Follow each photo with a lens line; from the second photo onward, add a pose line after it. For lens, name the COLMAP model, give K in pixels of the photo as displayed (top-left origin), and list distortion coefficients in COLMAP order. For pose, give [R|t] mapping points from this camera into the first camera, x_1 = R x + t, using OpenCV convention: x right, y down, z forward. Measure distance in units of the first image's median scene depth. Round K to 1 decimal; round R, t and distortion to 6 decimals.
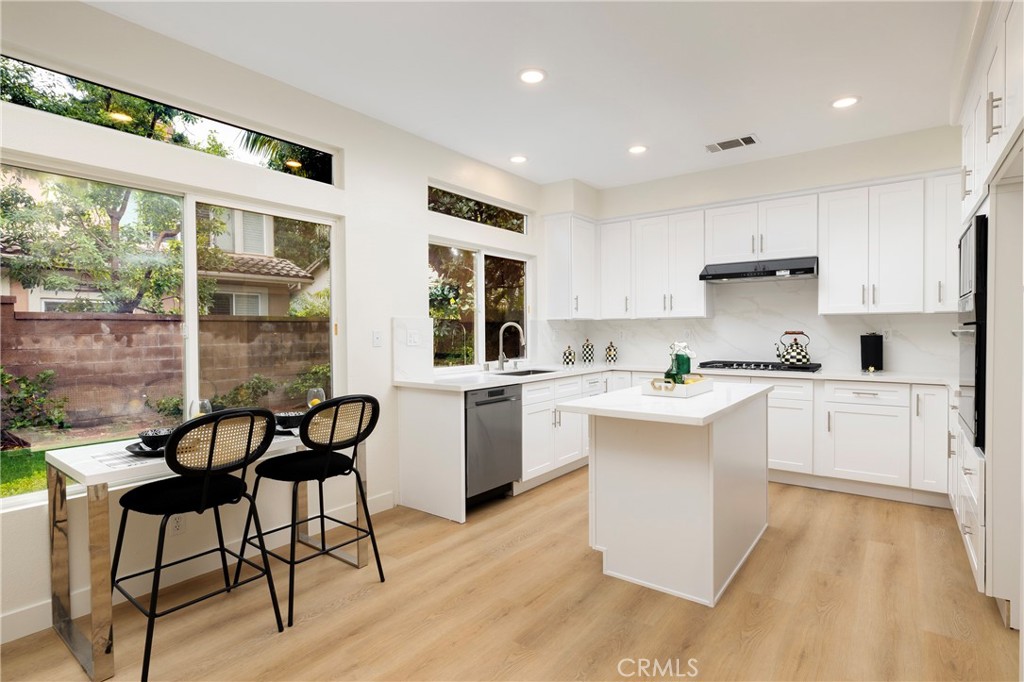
lens RADIAL K [[513.2, 0, 508.6], [0, 513.2, 339.2], [0, 0, 1]] dist [-0.002985, -0.000386]
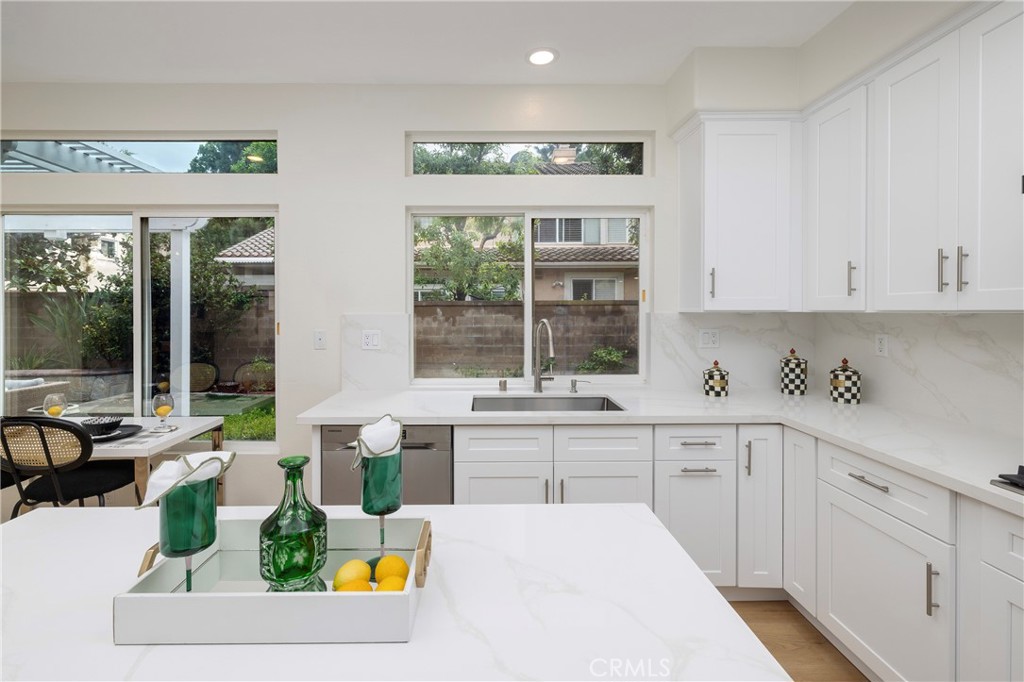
lens RADIAL K [[447.5, 0, 483.5], [0, 447.5, 311.8], [0, 0, 1]] dist [0.005320, 0.000115]
pose [[0.603718, 0.011463, -0.797115, 0.403406], [-0.016349, 0.999864, 0.001996, -0.042623], [0.797030, 0.011827, 0.603824, 0.612767]]
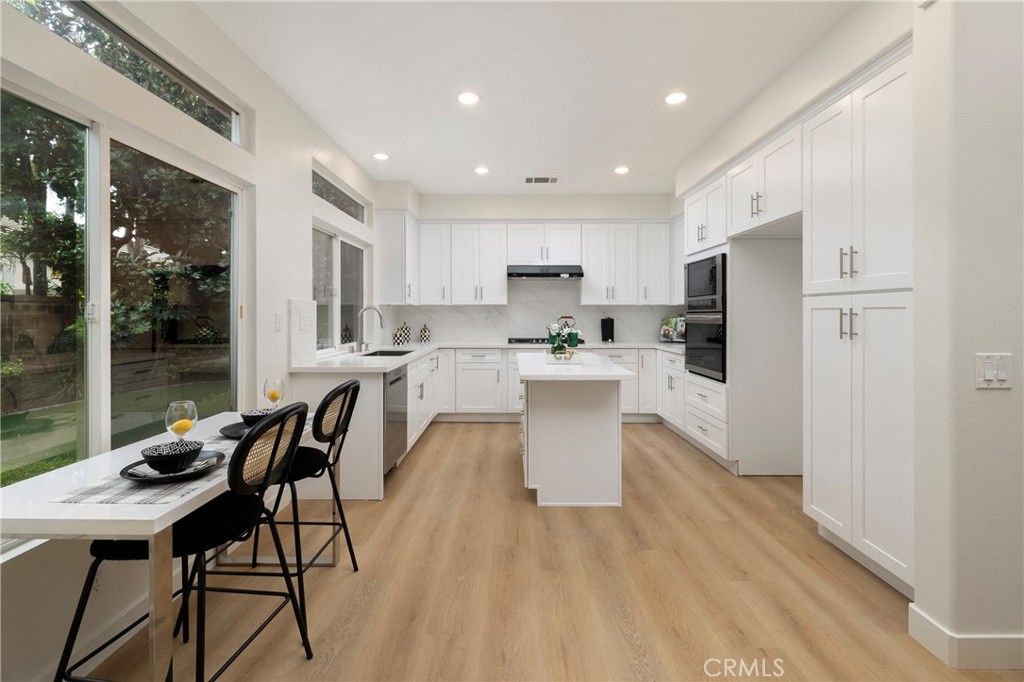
lens RADIAL K [[447.5, 0, 508.5], [0, 447.5, 314.2], [0, 0, 1]] dist [0.005320, 0.000115]
pose [[0.801473, 0.006841, 0.597992, -0.326071], [0.004130, 0.999847, -0.016974, 0.000054], [-0.598017, 0.016073, 0.801322, 0.087683]]
